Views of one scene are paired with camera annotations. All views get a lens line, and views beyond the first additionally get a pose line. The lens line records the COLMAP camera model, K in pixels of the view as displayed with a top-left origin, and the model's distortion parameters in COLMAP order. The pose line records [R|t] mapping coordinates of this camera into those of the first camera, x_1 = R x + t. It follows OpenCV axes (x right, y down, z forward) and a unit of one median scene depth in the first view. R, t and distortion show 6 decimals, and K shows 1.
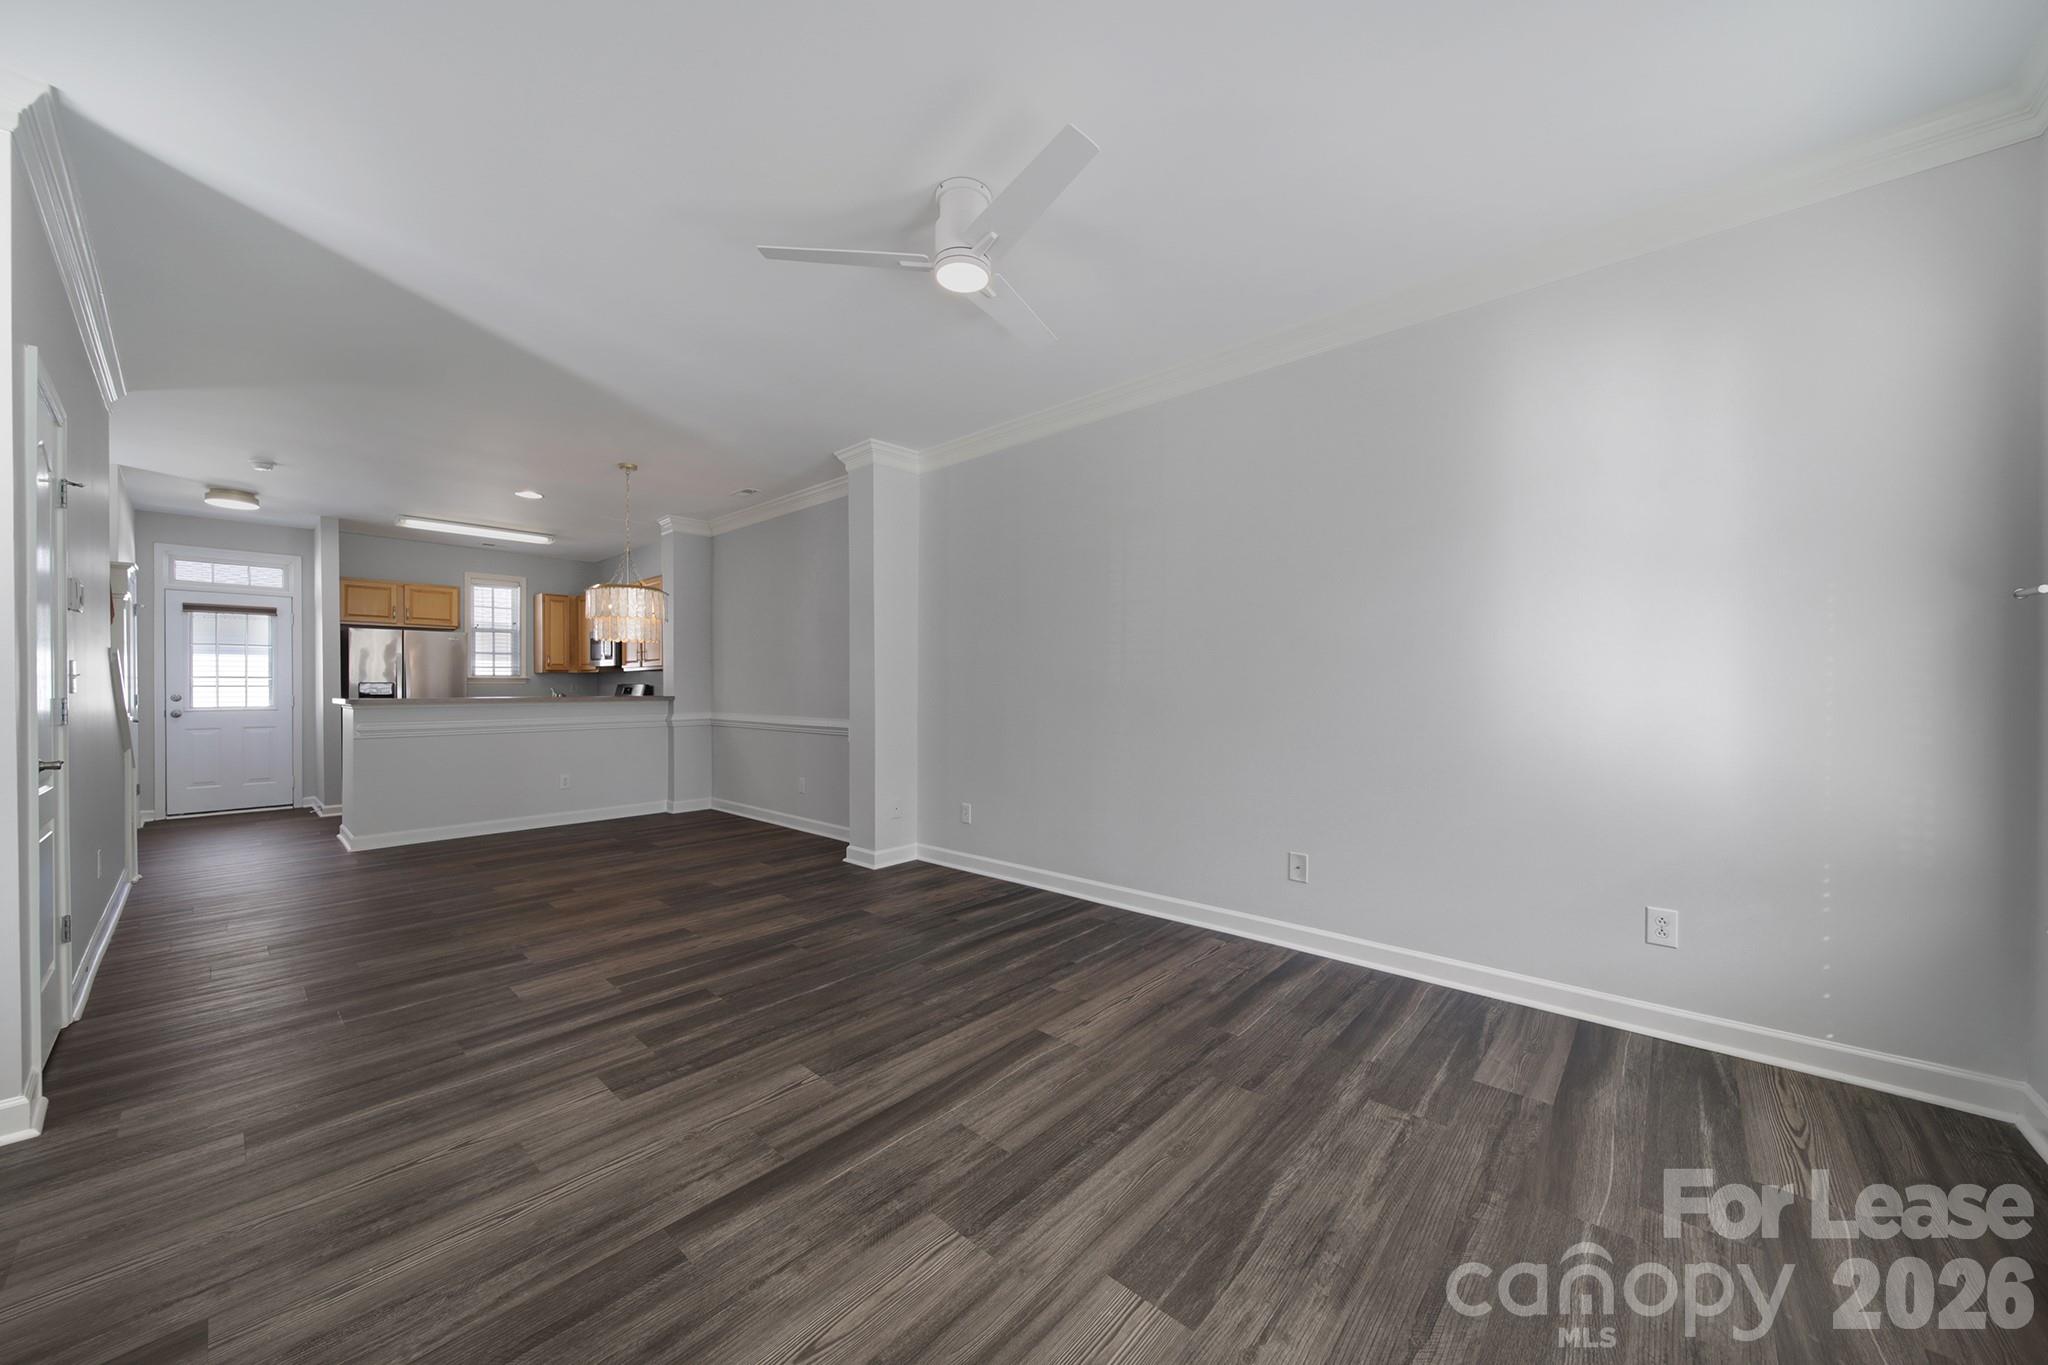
lens RADIAL K [[722.1, 0, 1030.5], [0, 722.1, 691.9], [0, 0, 1]] dist [-0.004625, -0.000193]
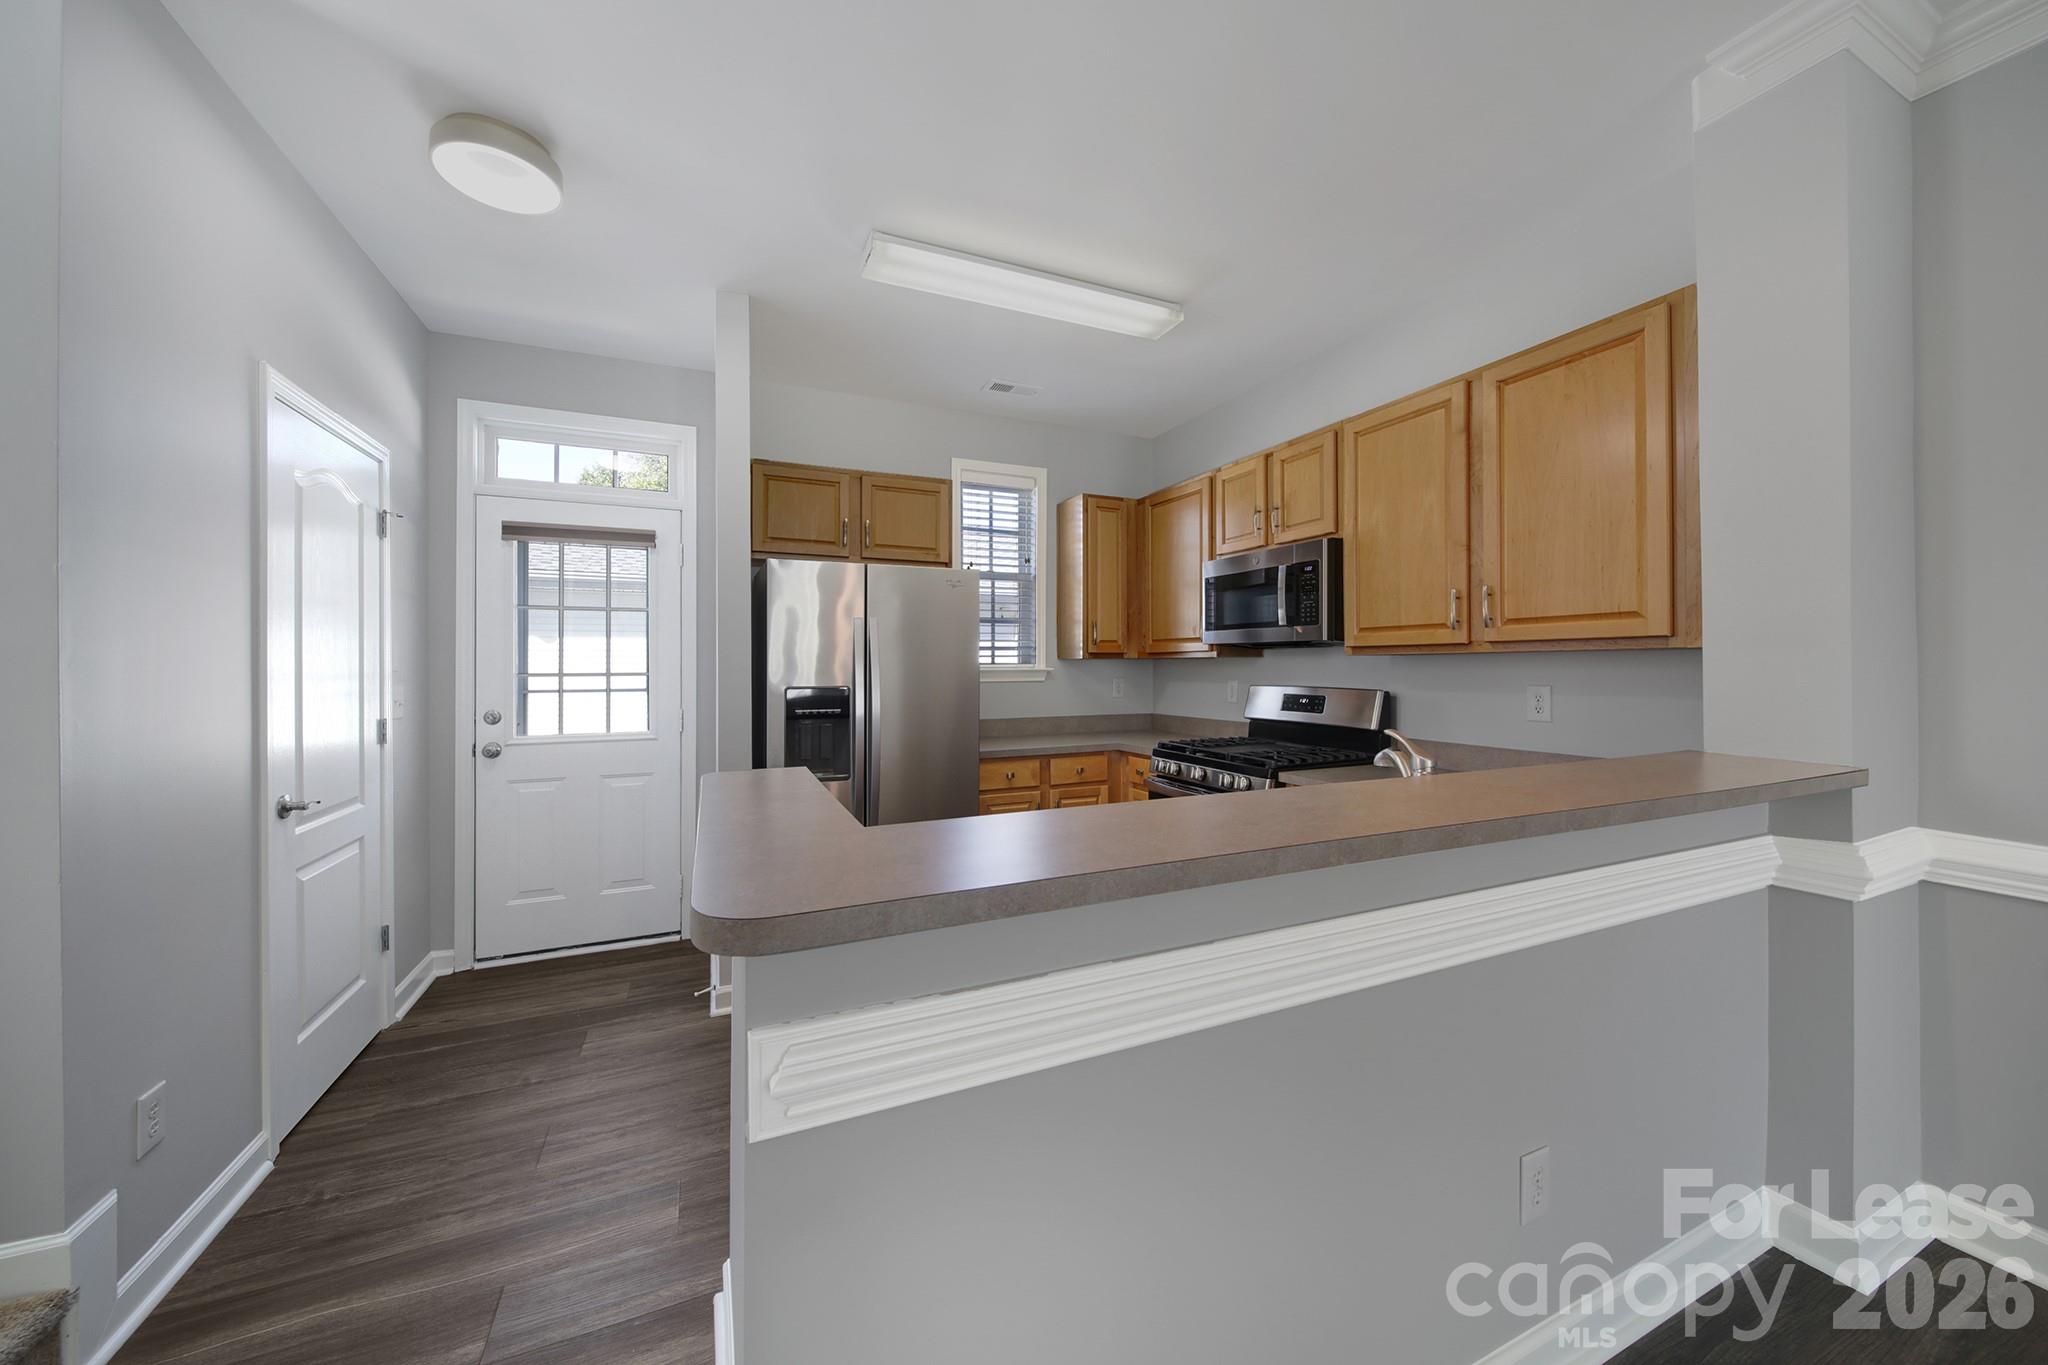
lens RADIAL K [[722.1, 0, 1020.4], [0, 722.1, 668.9], [0, 0, 1]] dist [-0.004625, -0.000193]
pose [[0.906032, 0.002374, -0.423203, -0.760302], [-0.004265, 0.999985, -0.003522, -0.028180], [0.423188, 0.004996, 0.906028, 0.814632]]
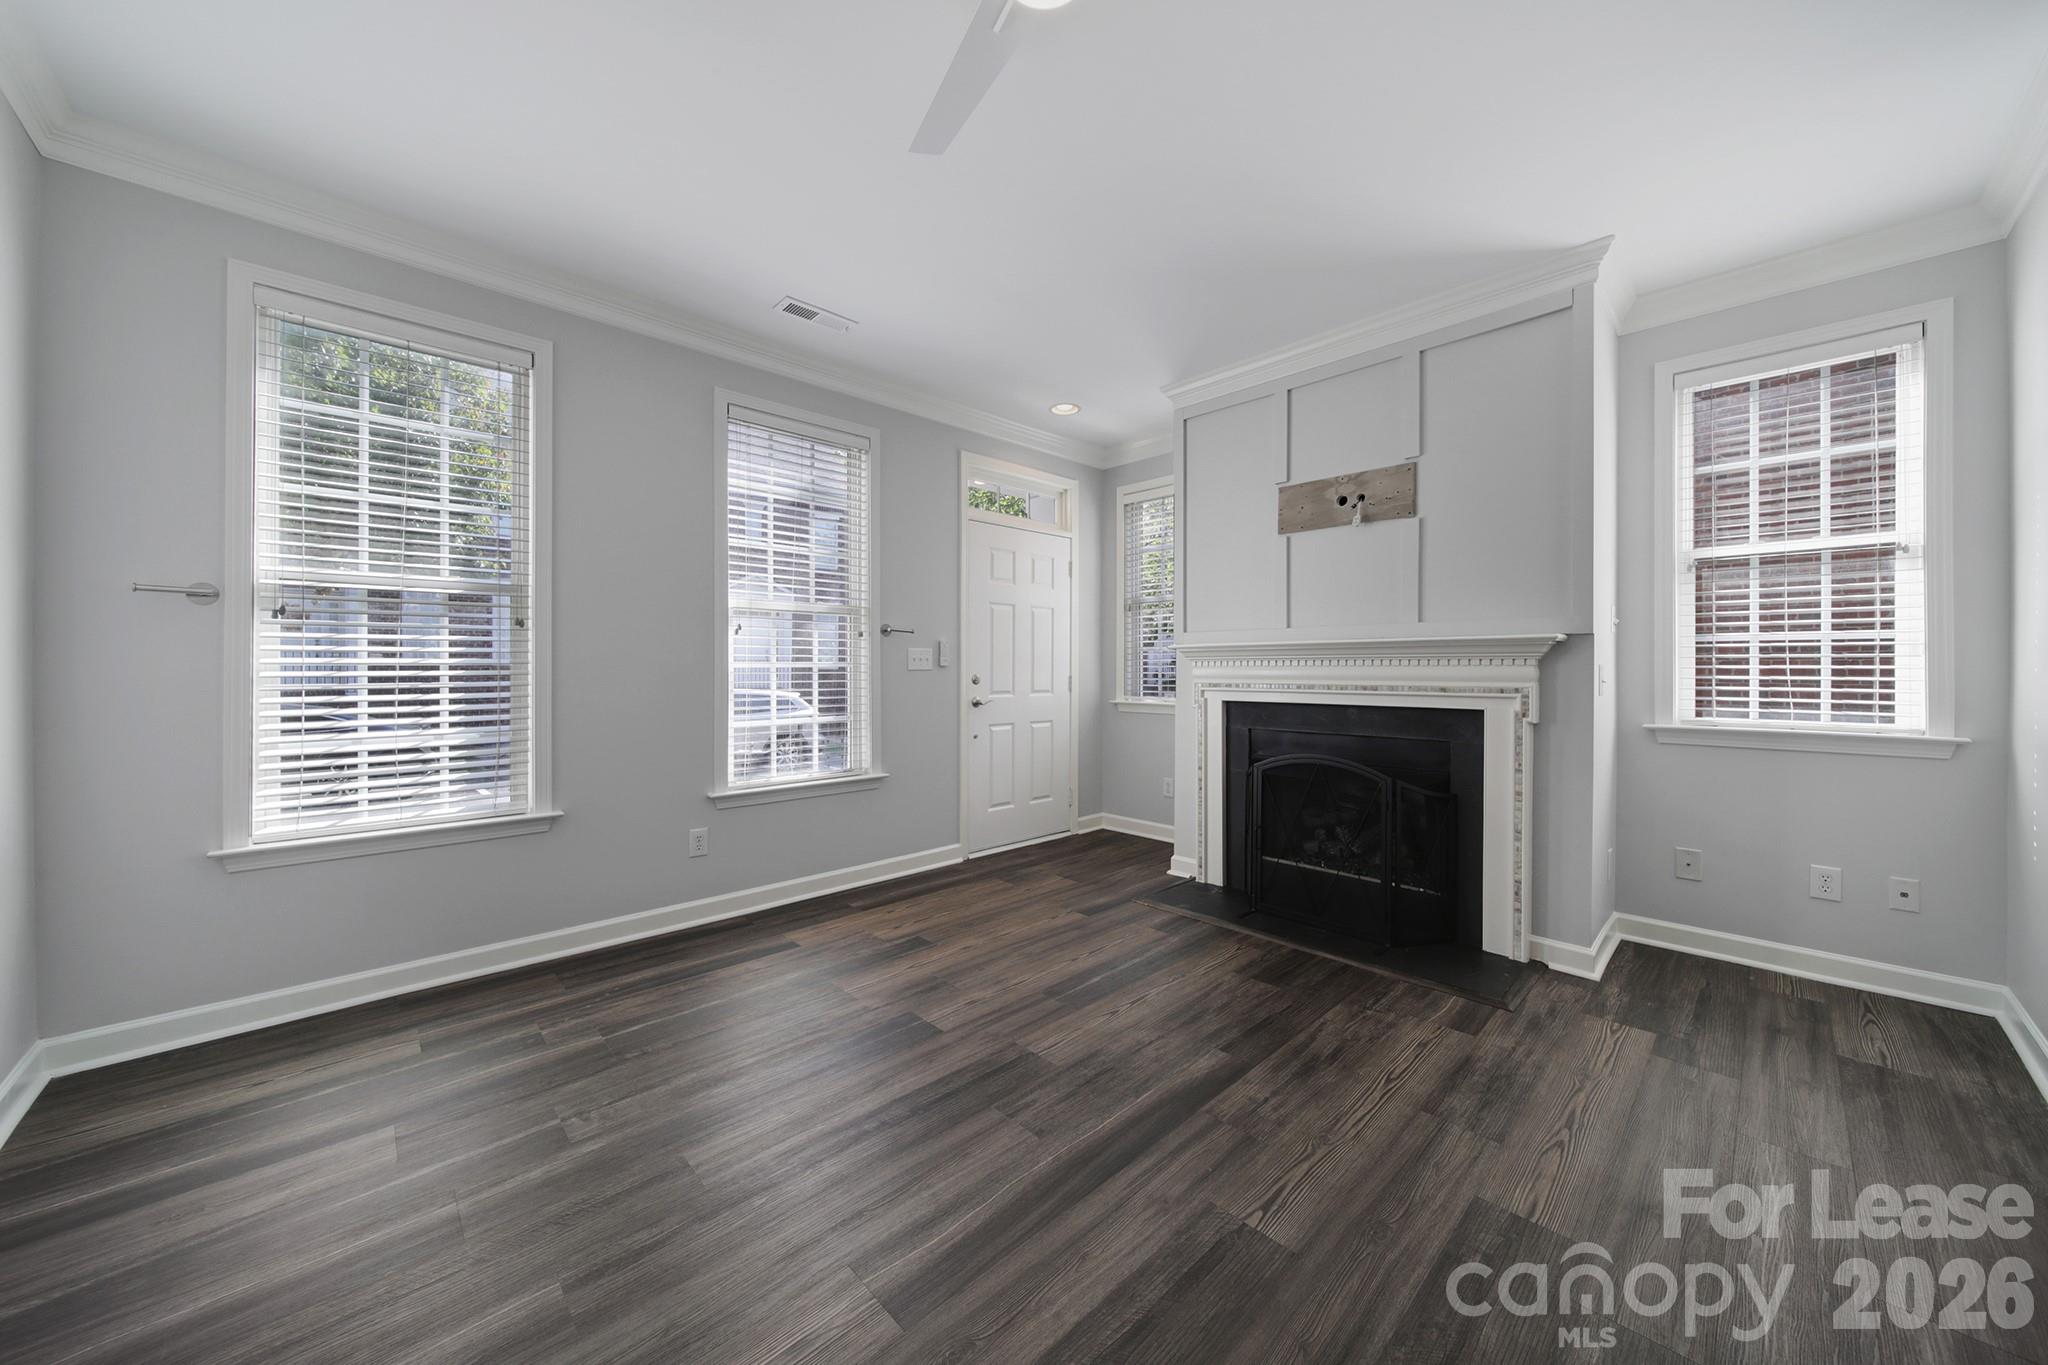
lens RADIAL K [[722.1, 0, 1016.8], [0, 722.1, 664.7], [0, 0, 1]] dist [-0.004625, -0.000193]
pose [[-0.994940, 0.000888, 0.100468, -0.054524], [0.001373, 0.999988, 0.004757, -0.004327], [-0.100462, 0.004871, -0.994929, 0.653384]]
